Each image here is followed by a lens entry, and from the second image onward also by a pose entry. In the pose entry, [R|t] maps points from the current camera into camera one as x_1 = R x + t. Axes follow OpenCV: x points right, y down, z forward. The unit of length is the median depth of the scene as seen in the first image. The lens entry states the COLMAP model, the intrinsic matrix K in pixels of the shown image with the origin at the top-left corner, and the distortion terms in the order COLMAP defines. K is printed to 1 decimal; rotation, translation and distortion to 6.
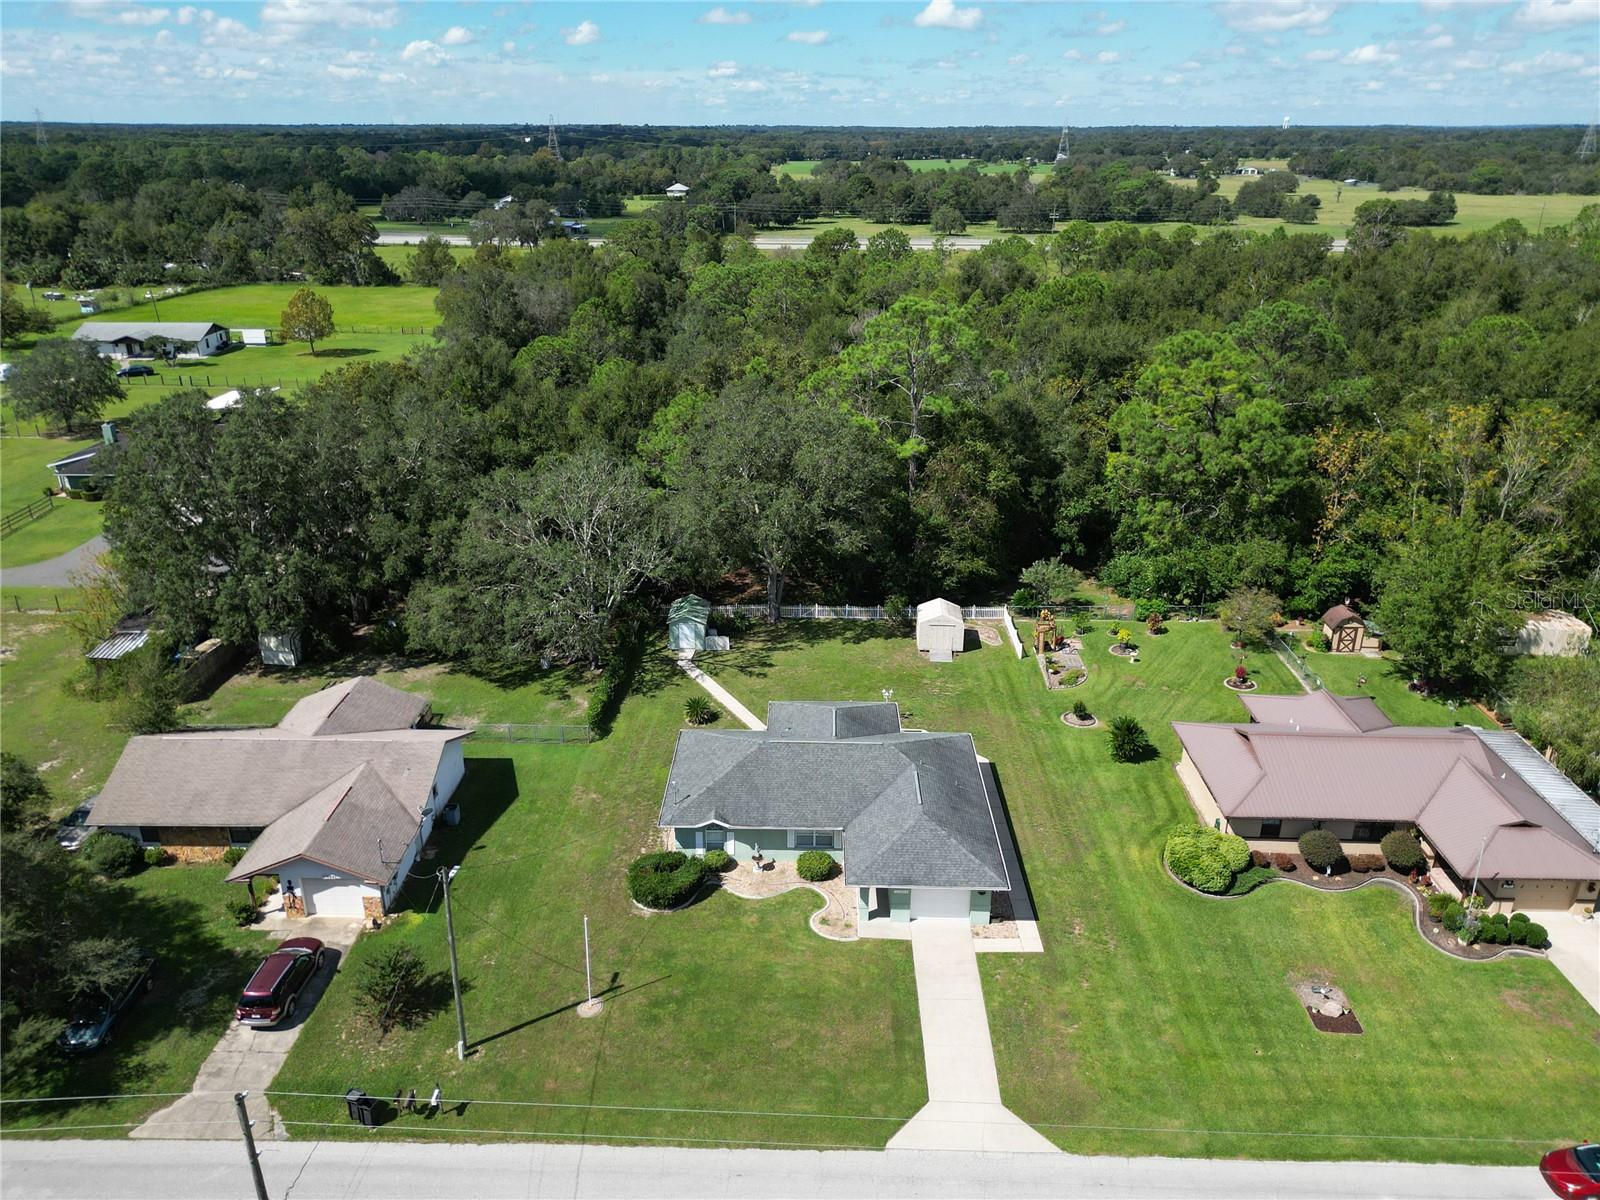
lens RADIAL K [[1149.7, 0, 783.6], [0, 1149.7, 594.2], [0, 0, 1]] dist [0.077882, -0.078669]
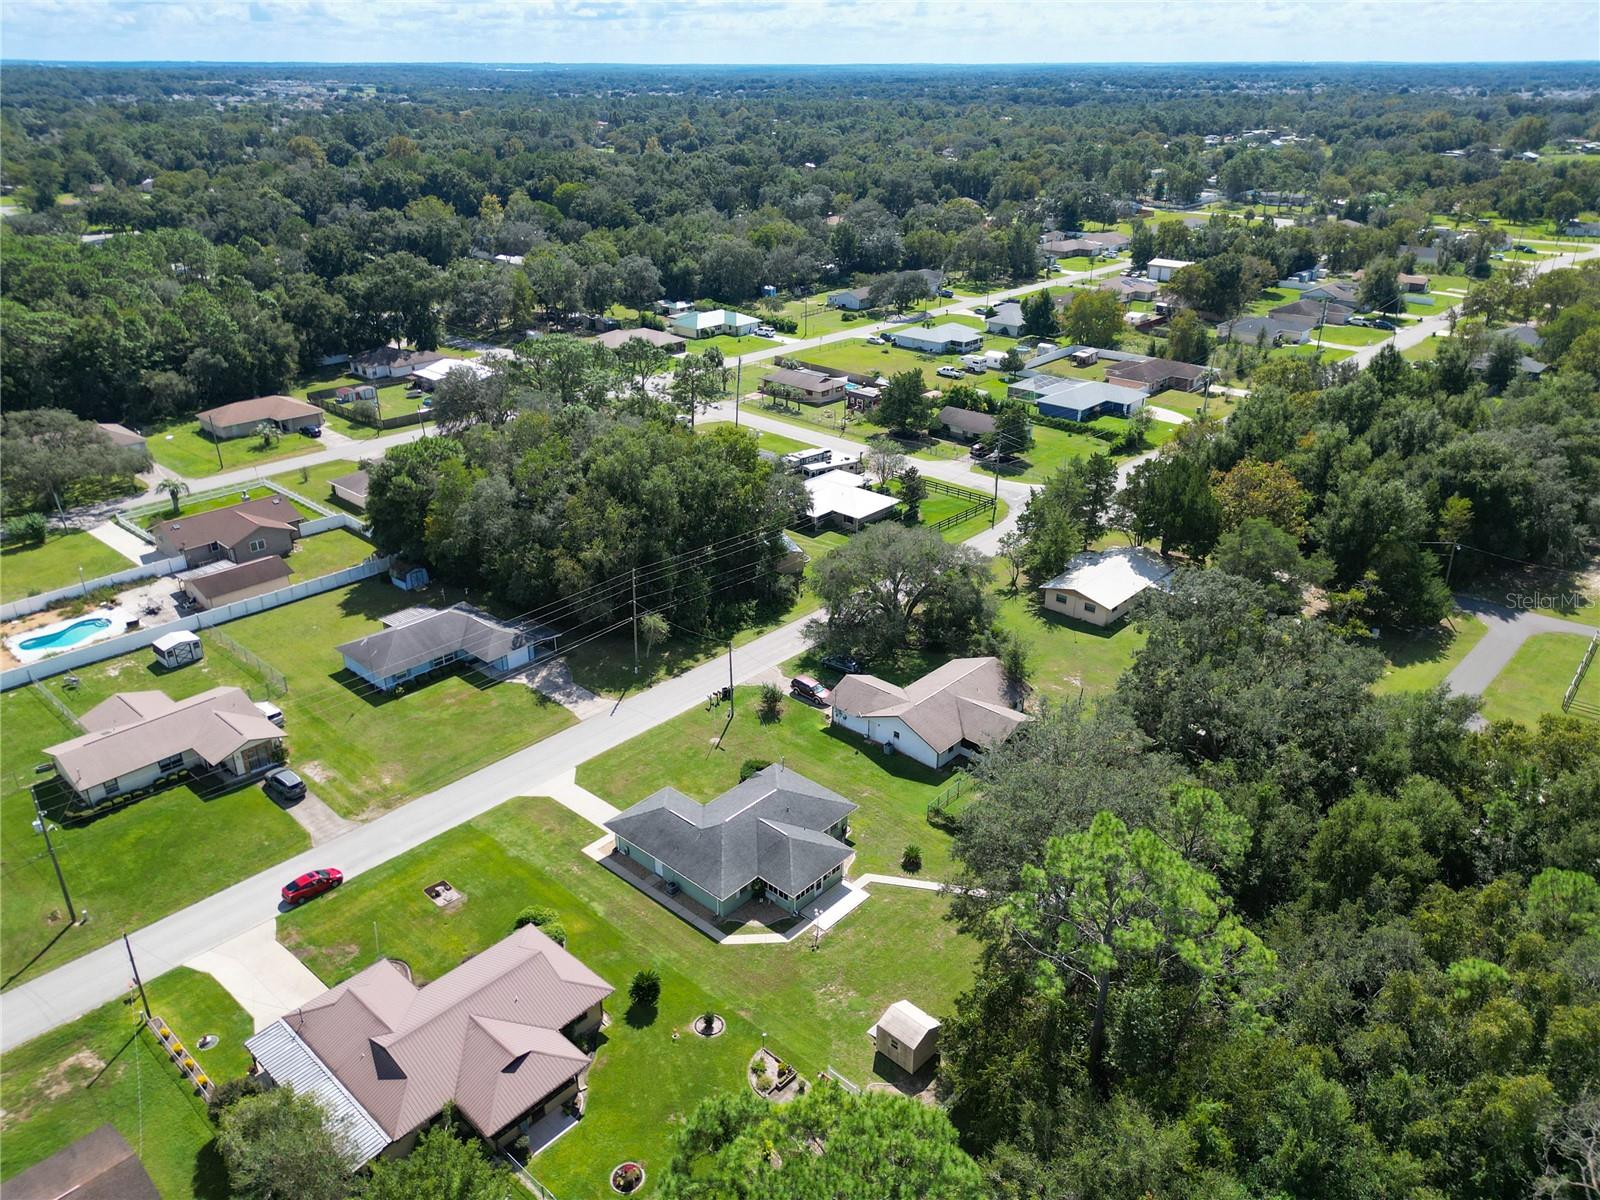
lens RADIAL K [[1149.7, 0, 783.6], [0, 1149.7, 594.2], [0, 0, 1]] dist [0.077882, -0.078669]
pose [[-0.658935, 0.310702, -0.685032, 0.935844], [-0.278099, 0.745549, 0.605655, -0.987325], [0.698903, 0.589594, -0.404862, 1.405359]]
